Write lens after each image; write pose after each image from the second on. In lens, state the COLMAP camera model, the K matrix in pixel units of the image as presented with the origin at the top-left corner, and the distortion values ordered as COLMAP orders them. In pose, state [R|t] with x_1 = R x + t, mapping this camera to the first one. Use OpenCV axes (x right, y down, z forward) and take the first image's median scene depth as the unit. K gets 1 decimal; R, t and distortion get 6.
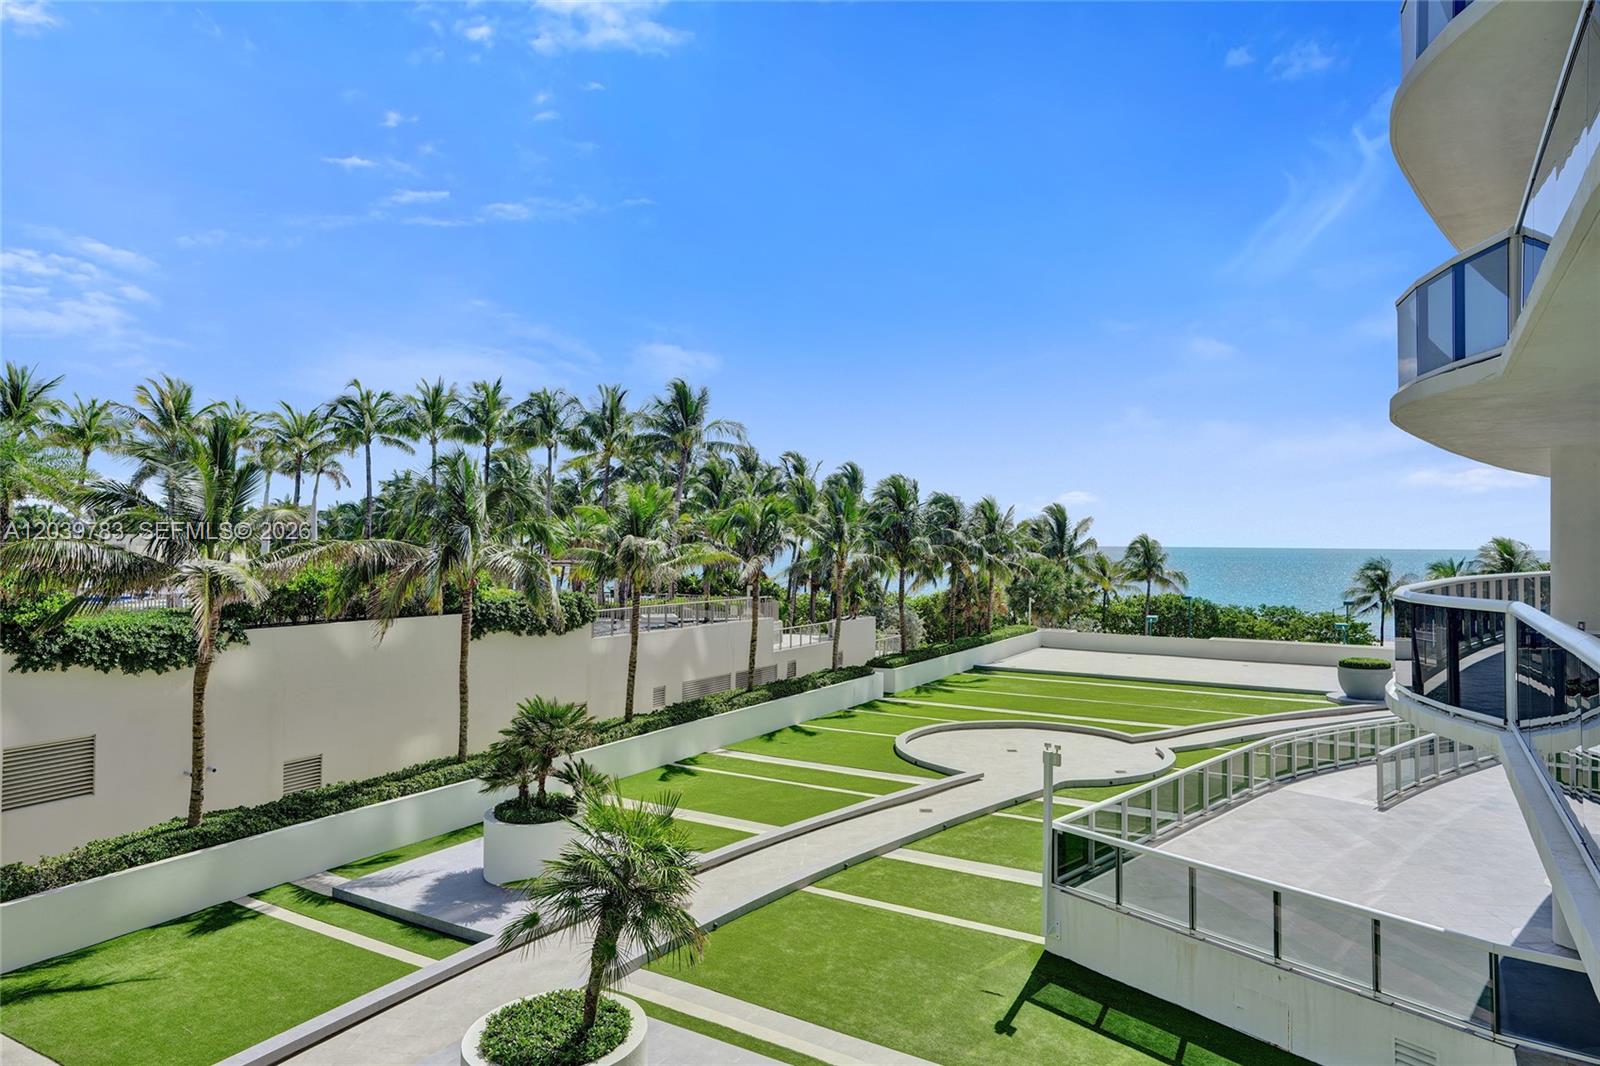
lens RADIAL K [[921.8, 0, 830.7], [0, 921.8, 533.7], [0, 0, 1]] dist [-0.025850, 0.036211]
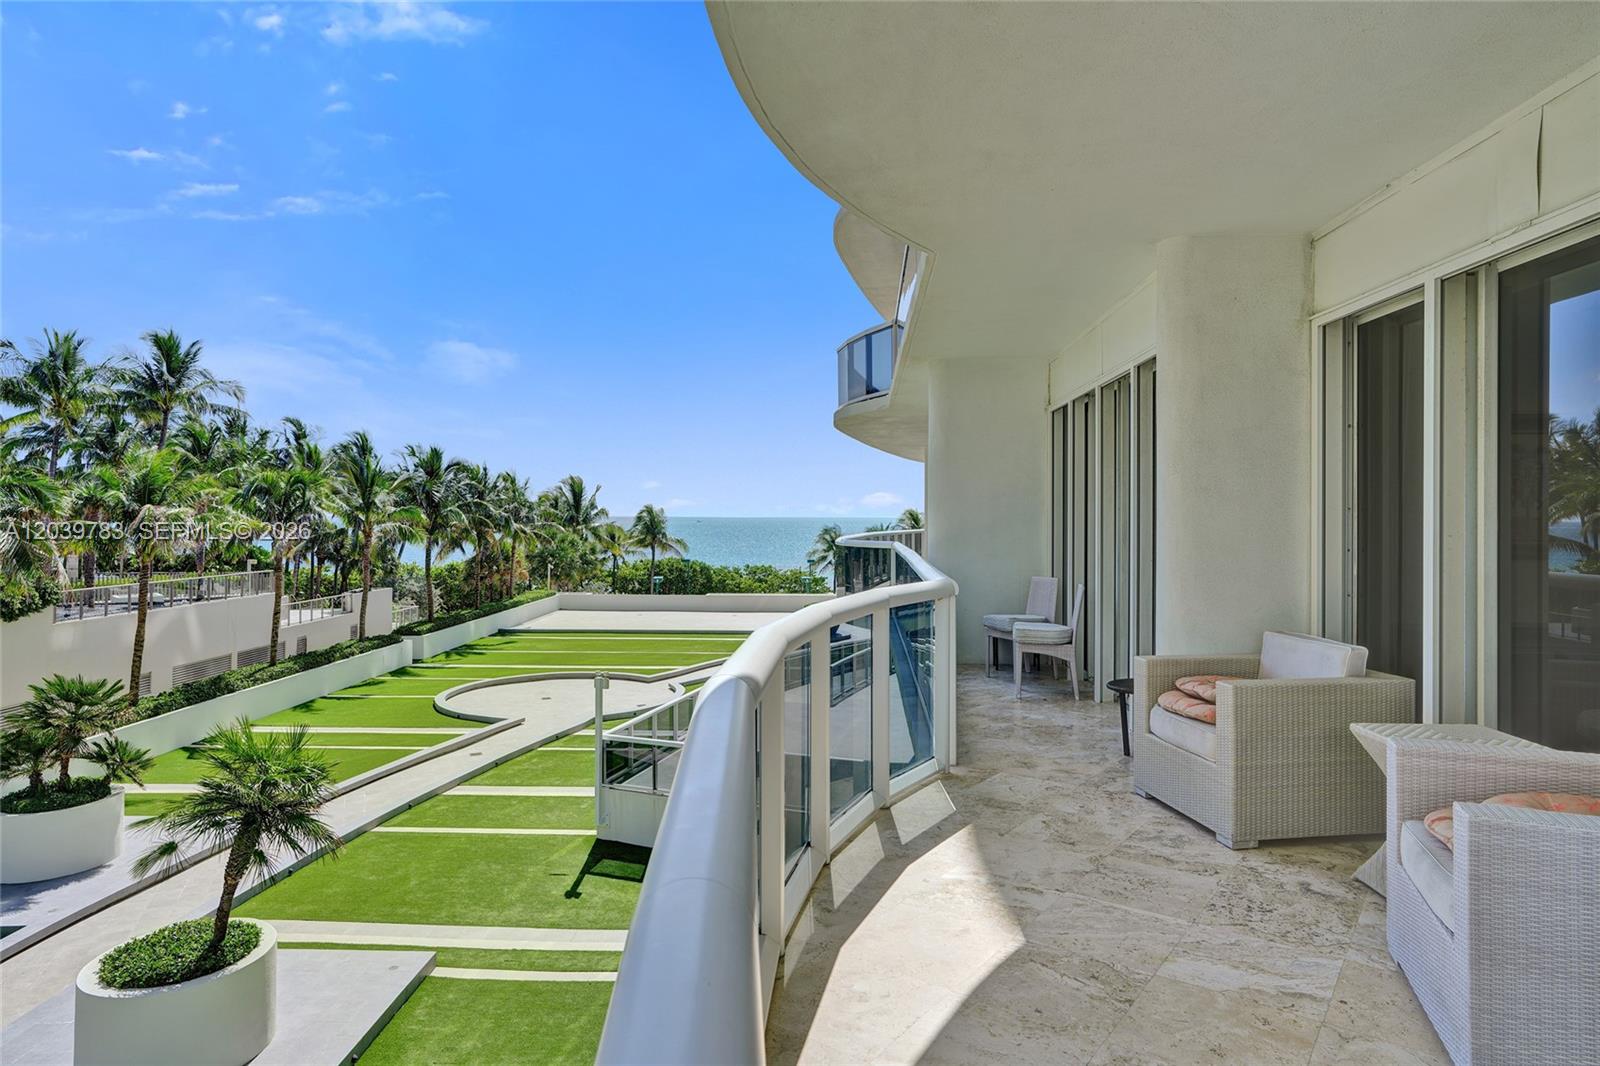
lens RADIAL K [[940.0, 0, 807.1], [0, 940.0, 503.5], [0, 0, 1]] dist [-0.001654, -0.000420]
pose [[0.873180, -0.000051, 0.487398, -0.069923], [0.000956, 0.999998, -0.001608, 0.001835], [-0.487397, 0.001871, 0.873178, -0.125853]]
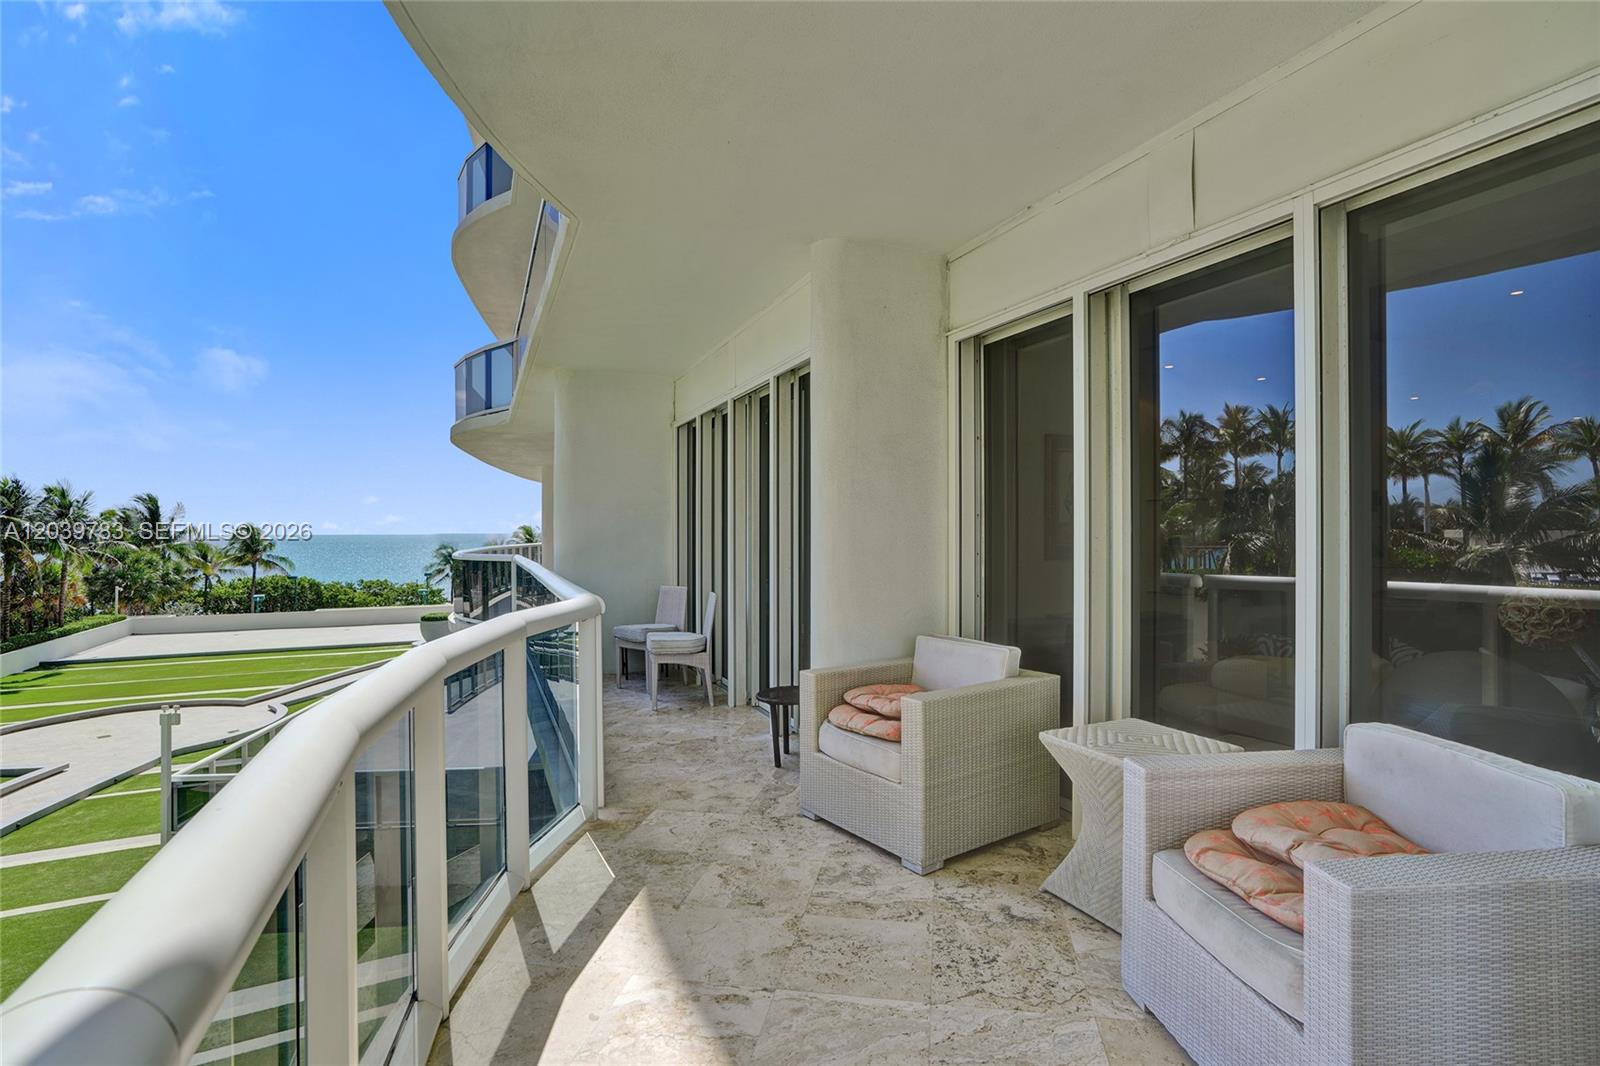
lens RADIAL K [[763.1, 0, 803.5], [0, 763.1, 524.4], [0, 0, 1]] dist [-0.058538, 0.029886]
pose [[0.561309, -0.003443, 0.827599, -0.036358], [0.002592, 0.999994, 0.002402, 0.004469], [-0.827603, 0.000797, 0.561314, -0.069820]]
